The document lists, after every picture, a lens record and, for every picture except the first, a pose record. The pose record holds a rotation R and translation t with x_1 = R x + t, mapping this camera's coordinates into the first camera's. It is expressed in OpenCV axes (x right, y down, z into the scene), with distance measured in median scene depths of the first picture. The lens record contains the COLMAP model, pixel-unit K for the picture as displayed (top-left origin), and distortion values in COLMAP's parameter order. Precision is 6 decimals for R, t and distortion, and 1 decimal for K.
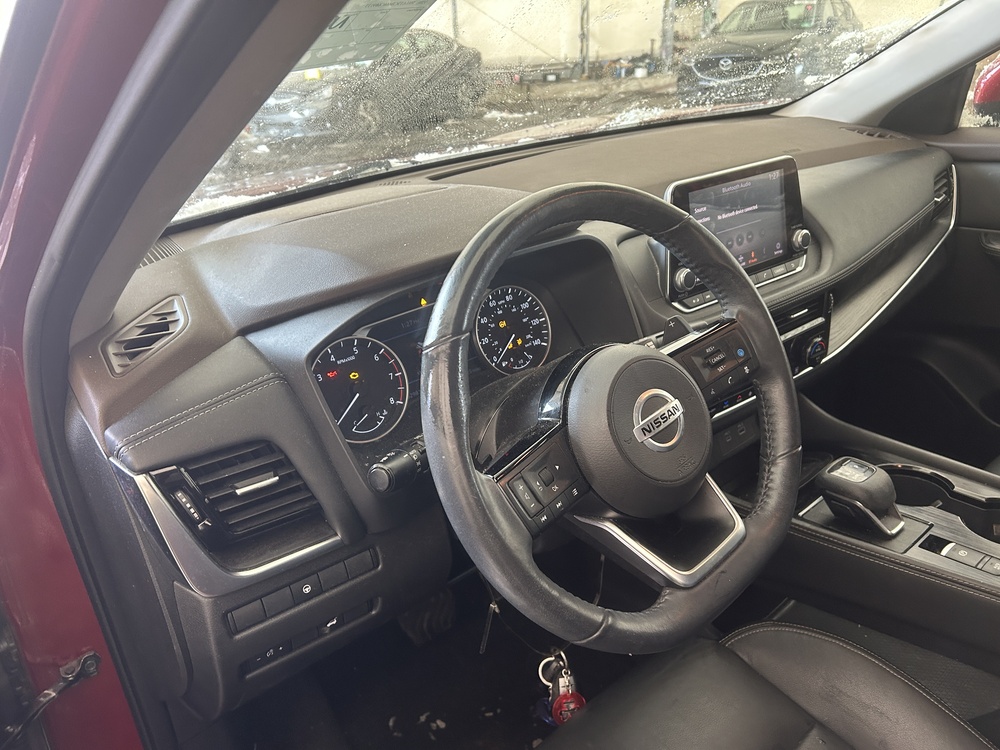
lens RADIAL K [[750.4, 0, 499.7], [0, 750.4, 375.0], [0, 0, 1]] dist [0.027449, -0.006354]
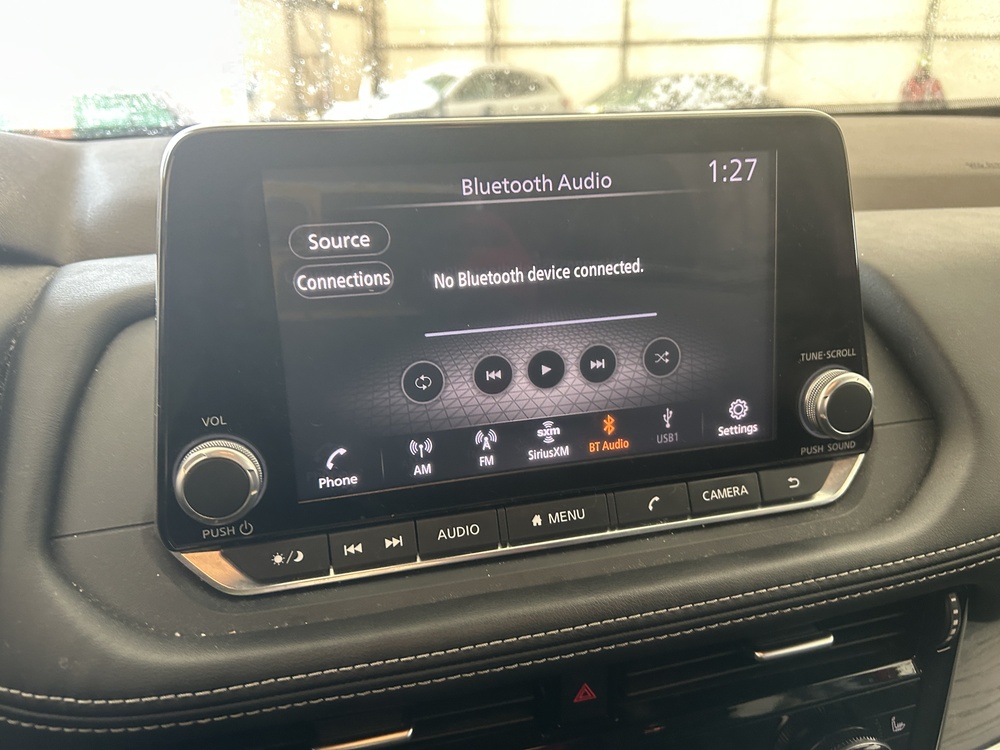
lens RADIAL K [[750.4, 0, 500.3], [0, 750.4, 375.1], [0, 0, 1]] dist [0.027449, -0.006354]
pose [[0.926056, 0.146628, -0.347737, 0.382011], [-0.184482, 0.979722, -0.078179, -0.143415], [0.329222, 0.136549, 0.934327, 0.685423]]
